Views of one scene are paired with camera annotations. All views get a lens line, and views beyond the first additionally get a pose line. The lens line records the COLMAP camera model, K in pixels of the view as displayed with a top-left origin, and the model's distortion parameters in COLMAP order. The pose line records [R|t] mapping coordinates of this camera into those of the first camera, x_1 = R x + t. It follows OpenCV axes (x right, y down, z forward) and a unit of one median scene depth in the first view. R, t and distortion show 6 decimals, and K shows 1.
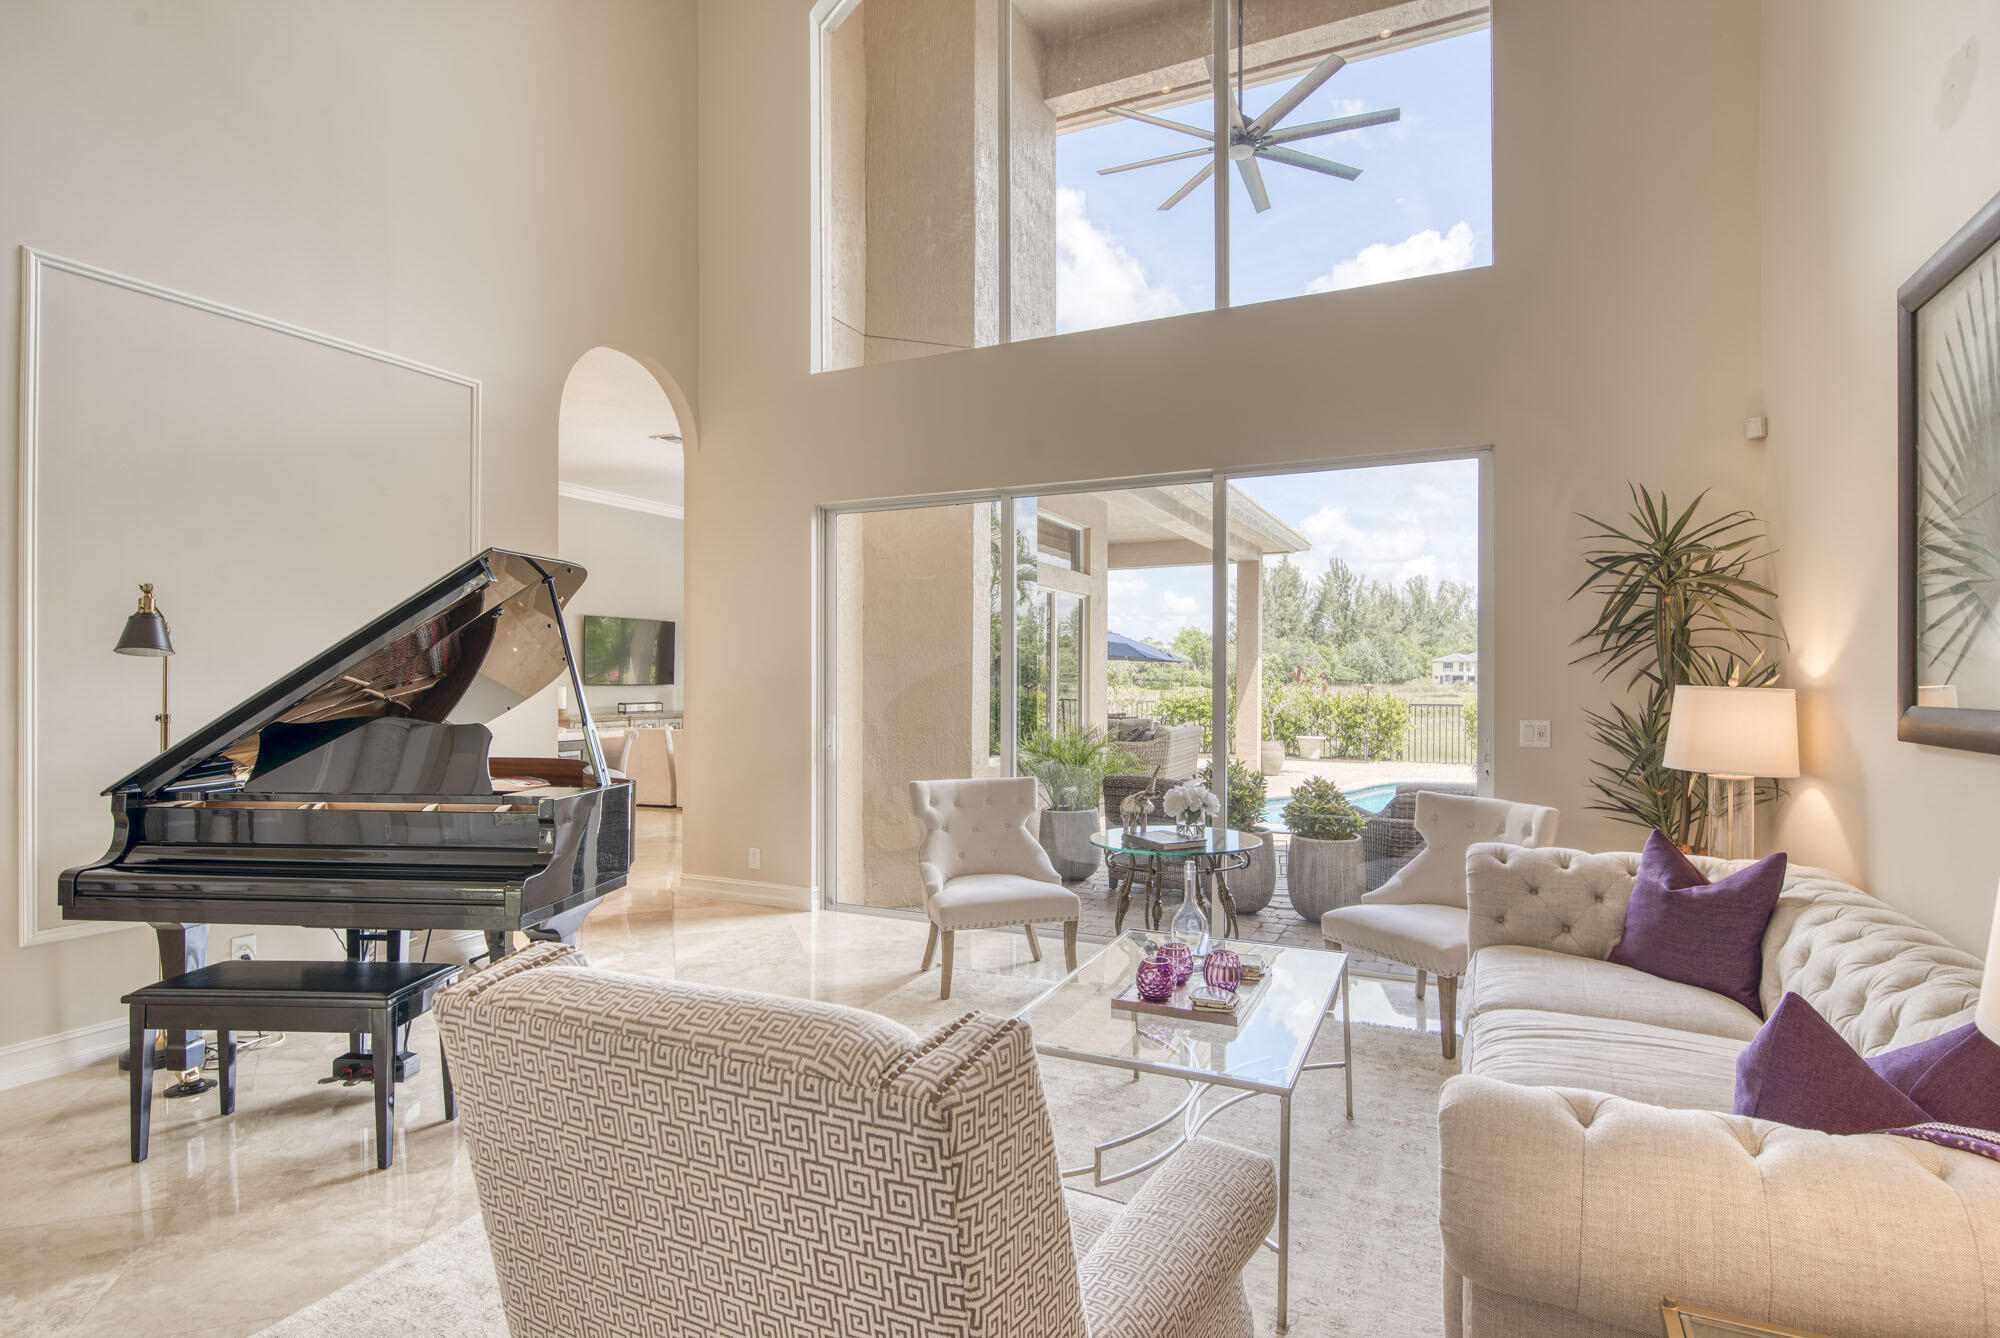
lens RADIAL K [[986.8, 0, 1050.1], [0, 986.8, 665.0], [0, 0, 1]] dist [0.005710, 0.000224]
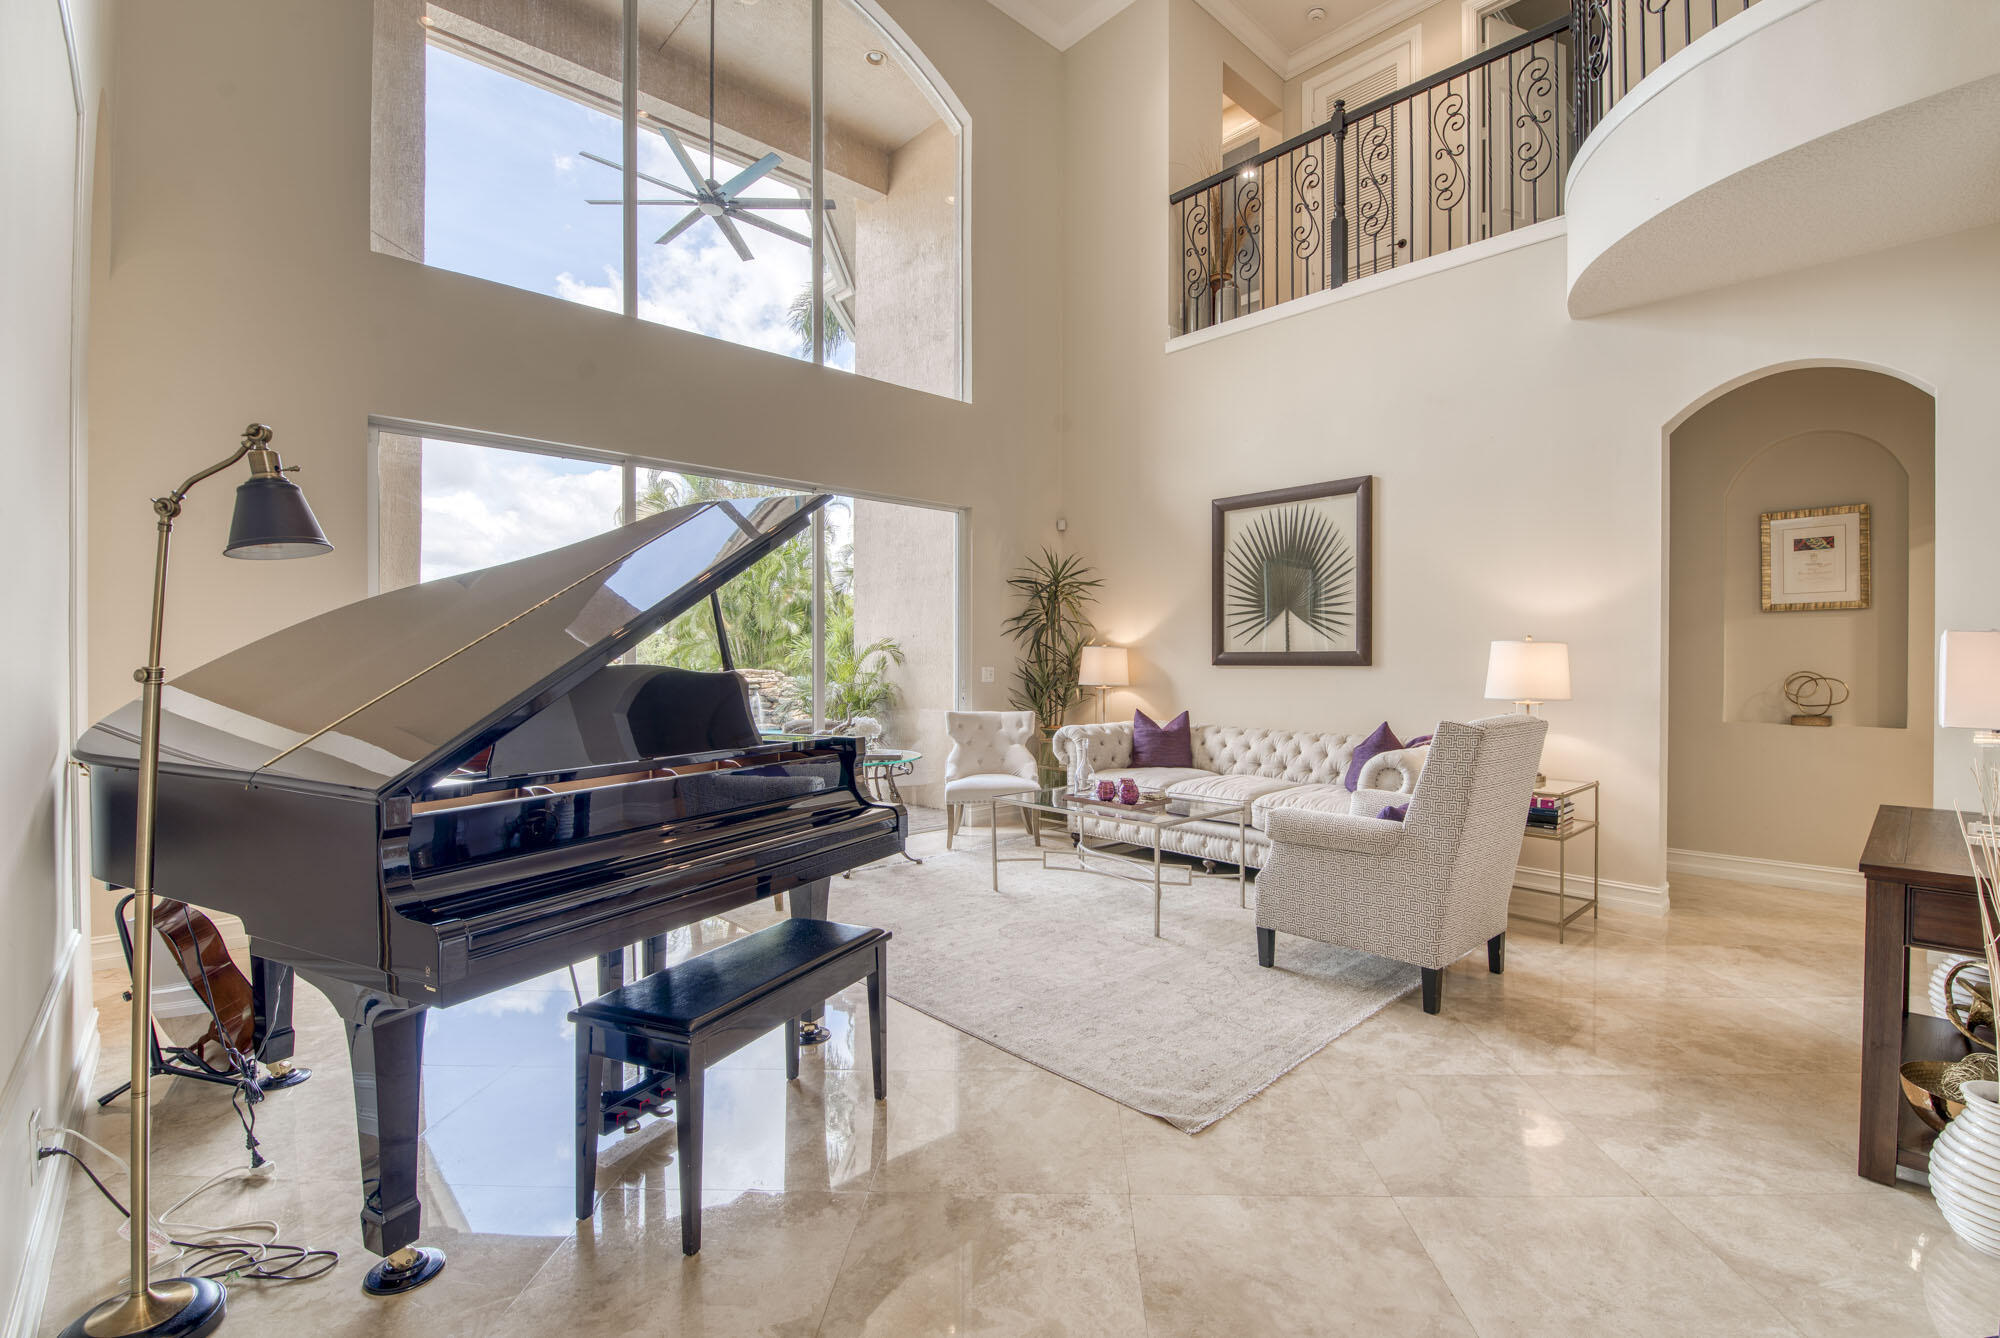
lens RADIAL K [[859.2, 0, 1006.1], [0, 859.2, 662.3], [0, 0, 1]] dist [-0.006281, -0.008346]
pose [[0.385129, -0.008033, 0.922828, -0.888157], [-0.013937, 0.999797, 0.014520, 0.023902], [-0.922758, -0.018453, 0.384939, 0.349408]]
